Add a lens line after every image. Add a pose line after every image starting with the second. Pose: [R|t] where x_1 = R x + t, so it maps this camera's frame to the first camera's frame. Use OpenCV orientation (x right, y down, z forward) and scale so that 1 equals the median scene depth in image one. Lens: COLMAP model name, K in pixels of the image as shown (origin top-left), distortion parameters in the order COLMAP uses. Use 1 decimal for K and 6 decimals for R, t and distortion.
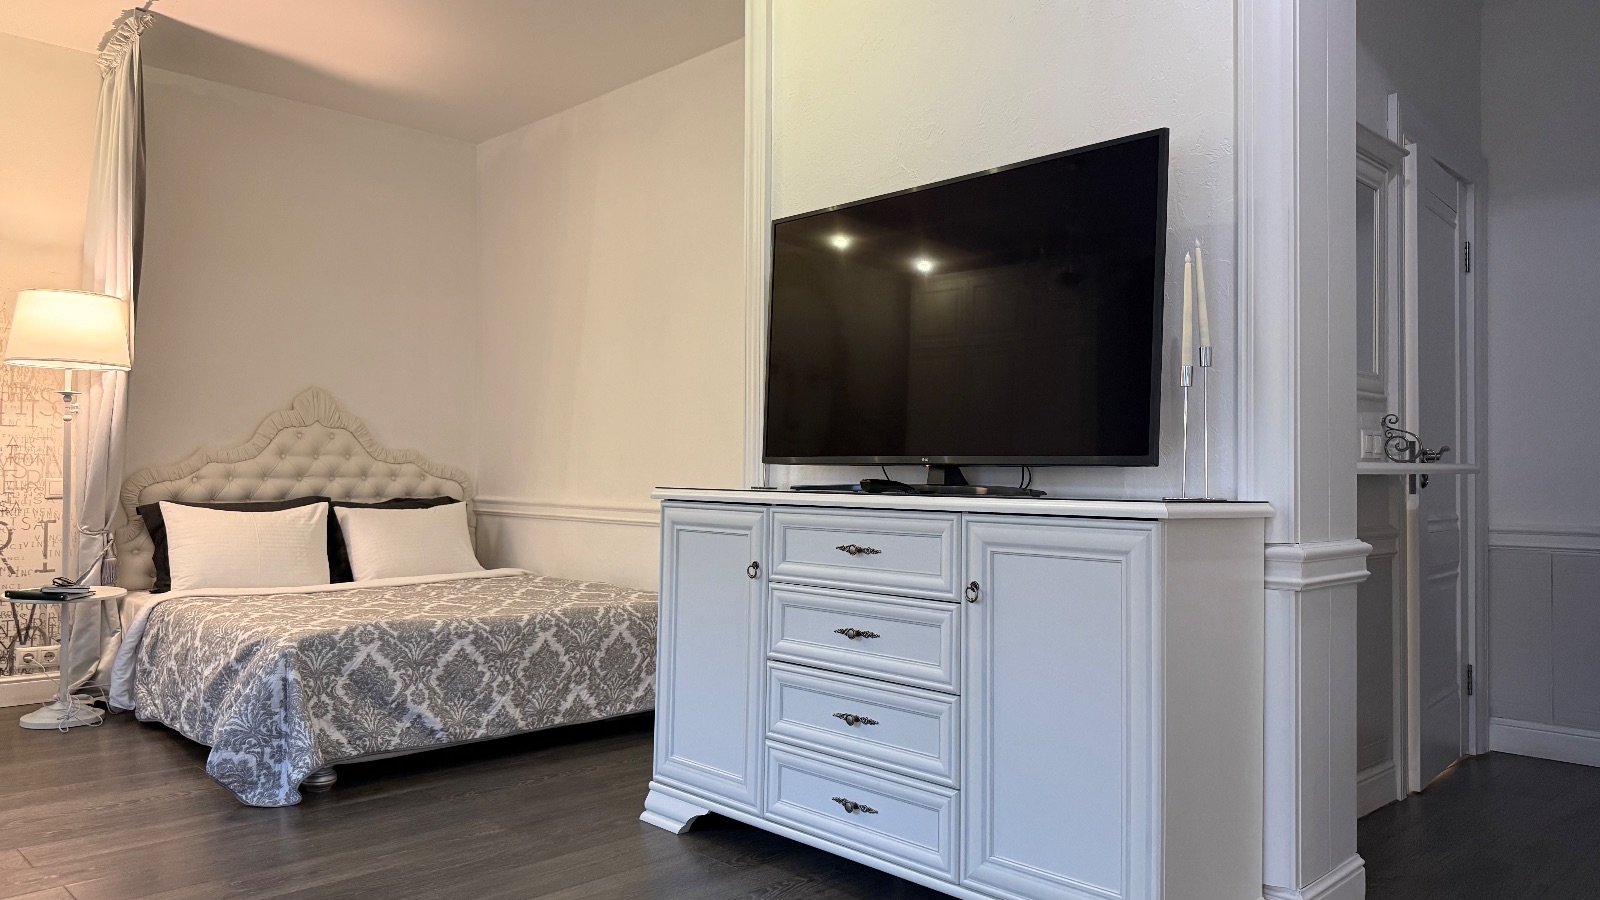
lens RADIAL K [[1124.4, 0, 797.1], [0, 1124.4, 452.1], [0, 0, 1]] dist [0.049113, -0.063552]
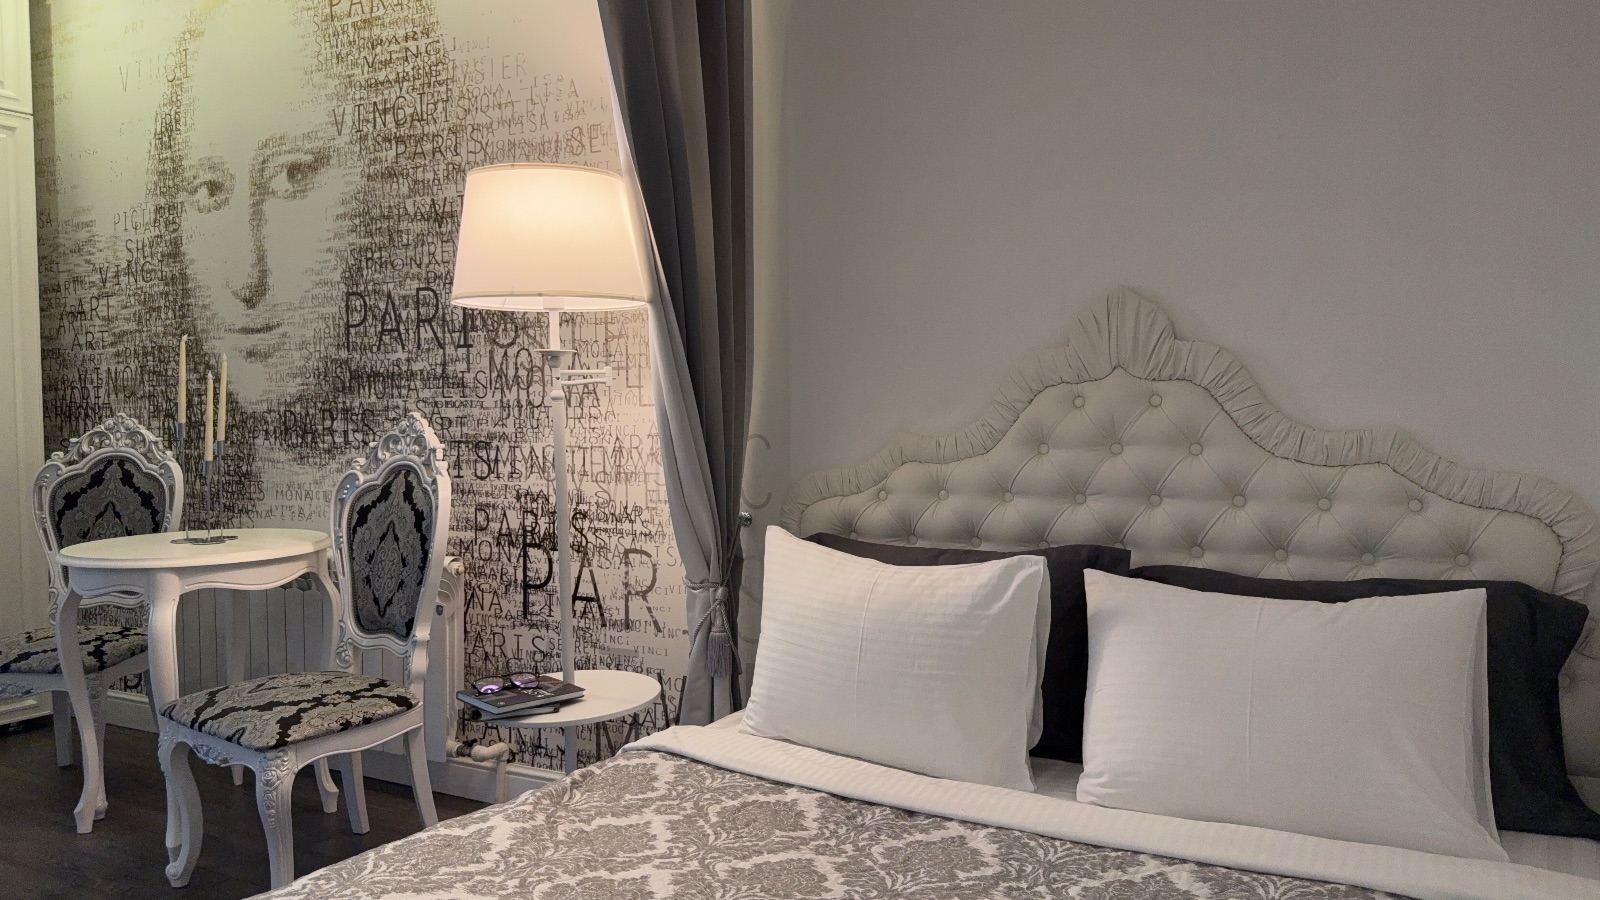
lens RADIAL K [[1111.2, 0, 800.0], [0, 1111.2, 450.0], [0, 0, 1]] dist [0.135285, -0.252675]
pose [[0.293384, 0.024650, -0.955677, -0.070823], [0.031424, 0.998879, 0.035412, -0.021145], [0.955478, -0.040421, 0.292281, 1.094488]]
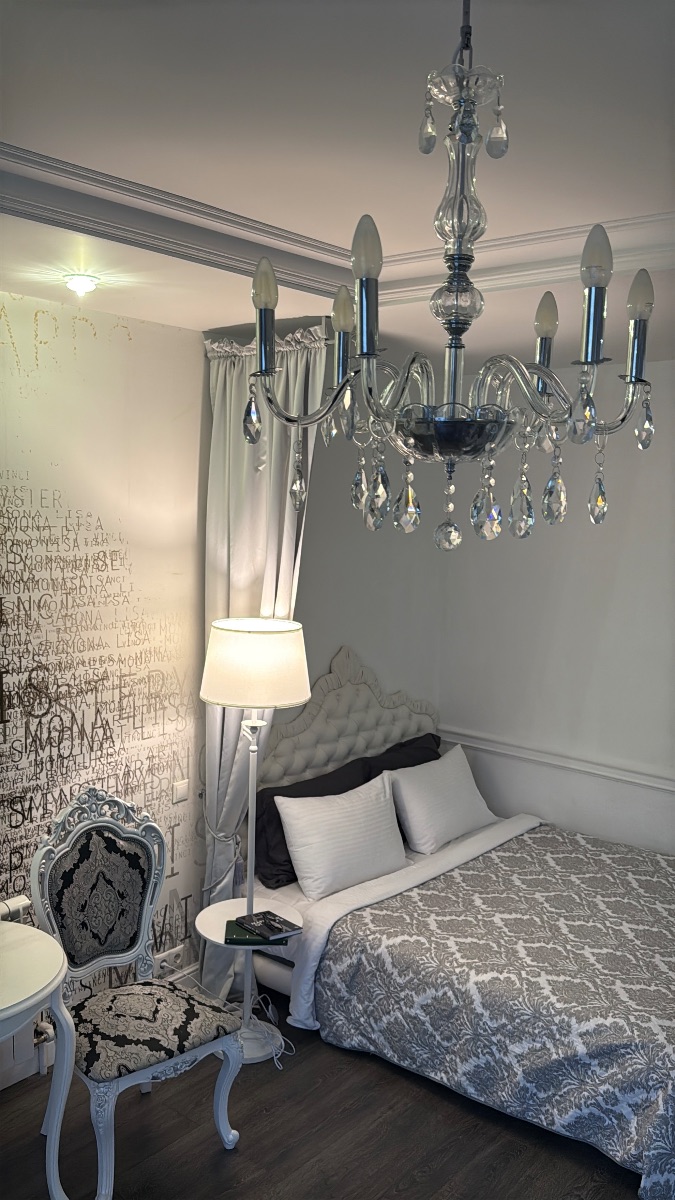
lens RADIAL K [[1023.1, 0, 346.4], [0, 1023.1, 603.2], [0, 0, 1]] dist [0.195872, -0.426818]
pose [[0.993362, -0.000304, 0.115026, -0.767382], [-0.015284, 0.990781, 0.134608, -0.317147], [-0.114007, -0.135473, 0.984200, 0.153439]]
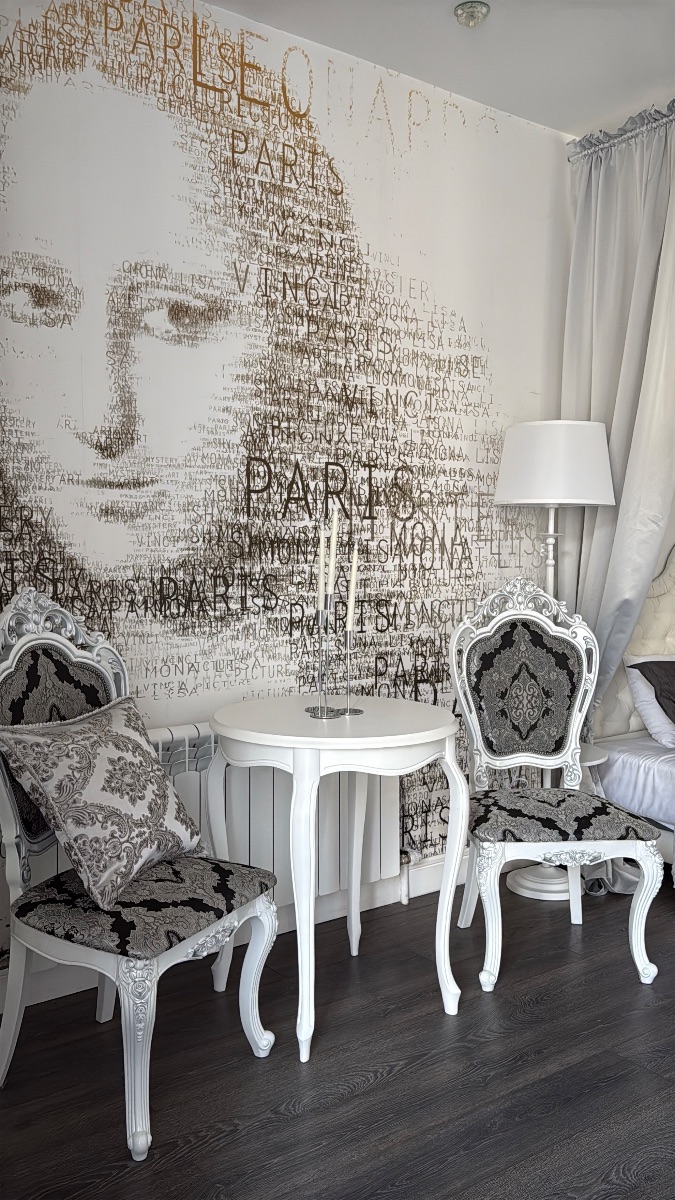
lens RADIAL K [[1023.1, 0, 346.4], [0, 1023.1, 603.2], [0, 0, 1]] dist [0.195872, -0.426818]
pose [[0.991671, 0.002409, -0.128772, -0.873370], [0.008698, 0.996289, 0.085627, -0.080919], [0.128500, -0.086034, 0.987971, 0.201403]]
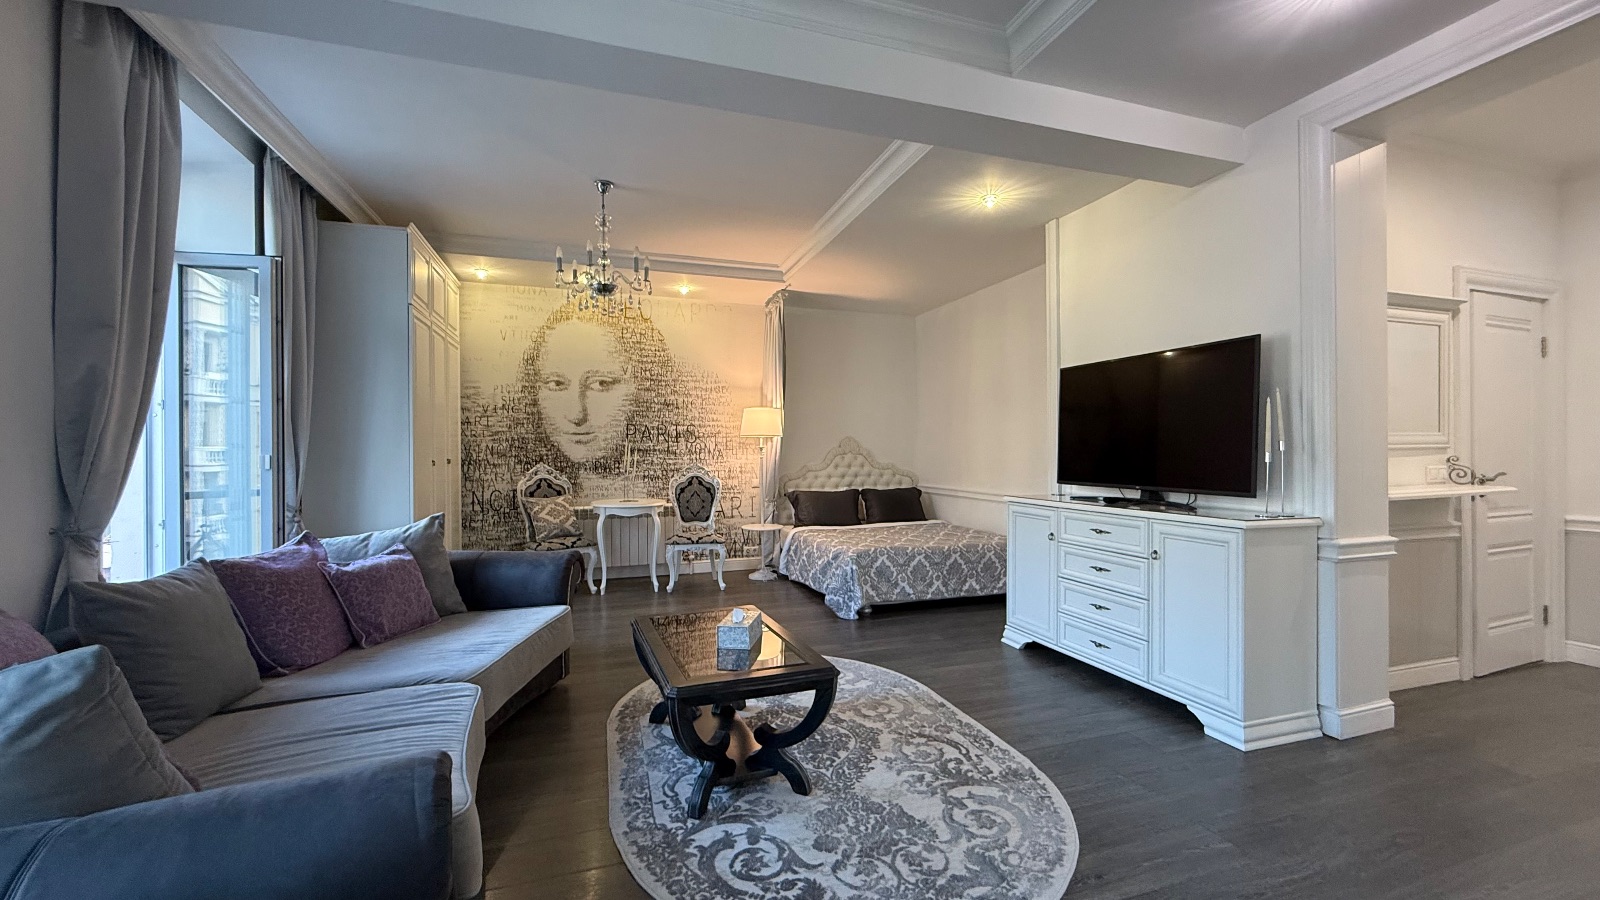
lens RADIAL K [[639.8, 0, 797.0], [0, 639.8, 450.4], [0, 0, 1]] dist [-0.001866, -0.000341]
pose [[0.902793, -0.013783, -0.429855, 0.041984], [0.022664, 0.999622, 0.015549, -0.075592], [0.429478, -0.023779, 0.902764, -0.282466]]
